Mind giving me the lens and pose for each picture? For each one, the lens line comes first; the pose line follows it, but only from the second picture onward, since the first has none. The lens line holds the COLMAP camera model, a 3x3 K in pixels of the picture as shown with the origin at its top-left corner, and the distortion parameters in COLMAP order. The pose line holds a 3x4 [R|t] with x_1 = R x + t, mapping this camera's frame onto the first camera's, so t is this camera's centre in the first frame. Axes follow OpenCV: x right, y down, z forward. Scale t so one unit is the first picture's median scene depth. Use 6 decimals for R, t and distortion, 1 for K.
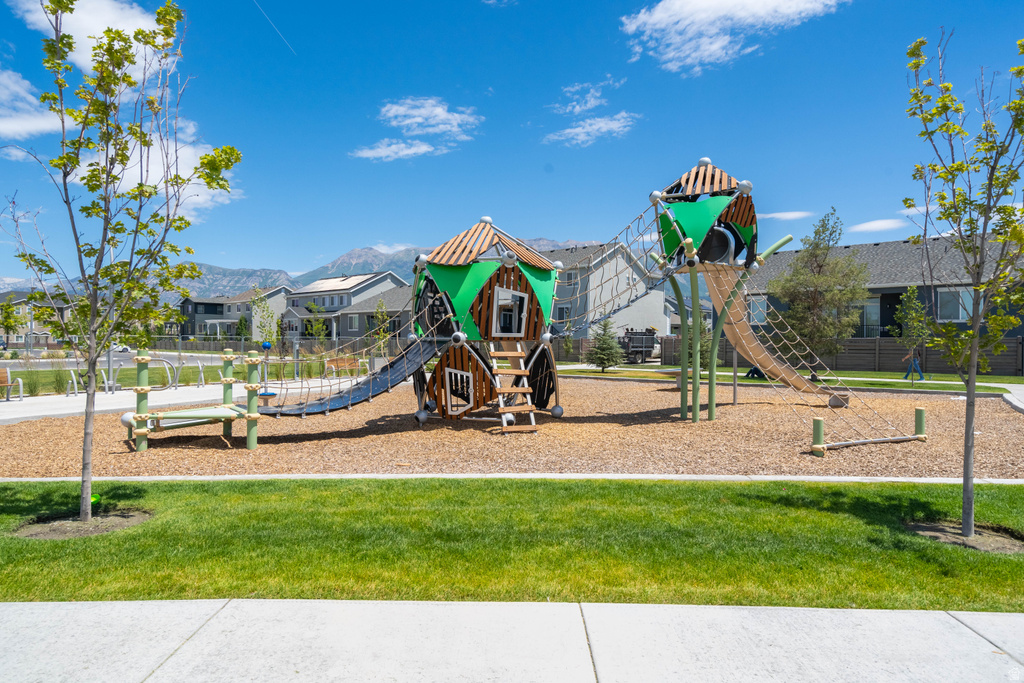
lens RADIAL K [[611.3, 0, 512.0], [0, 611.3, 341.5], [0, 0, 1]] dist [-0.002348, -0.000069]
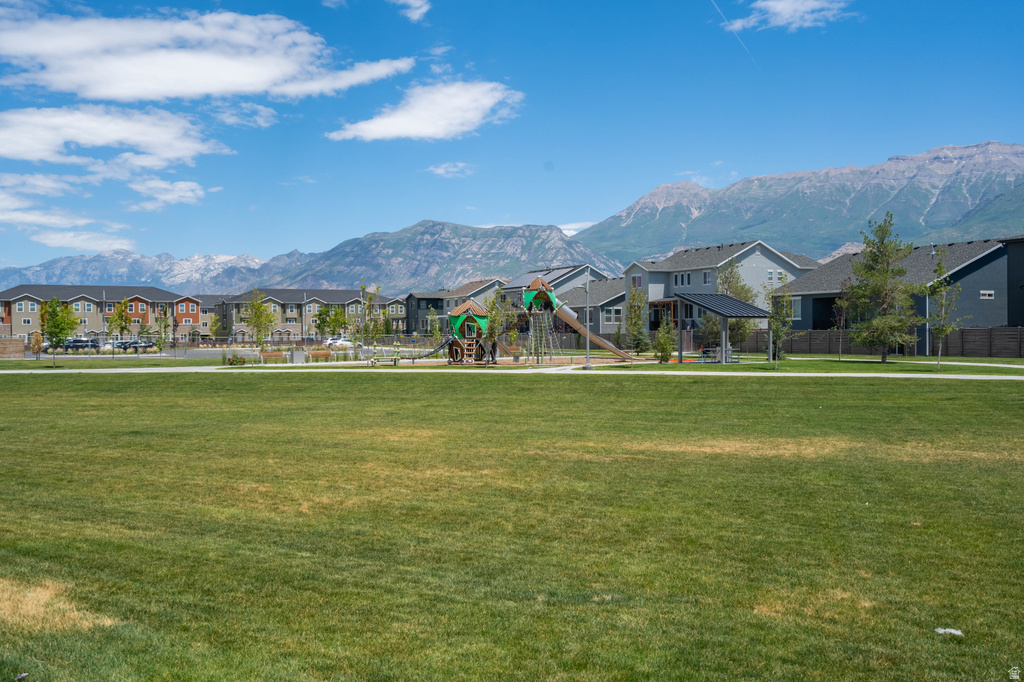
lens RADIAL K [[1042.4, 0, 512.0], [0, 1042.4, 341.0], [0, 0, 1]] dist [-0.114362, 0.000887]
pose [[0.917005, -0.010501, -0.398738, 0.302011], [0.014314, 0.999876, 0.006587, -0.002441], [0.398619, -0.011748, 0.917041, -0.503957]]
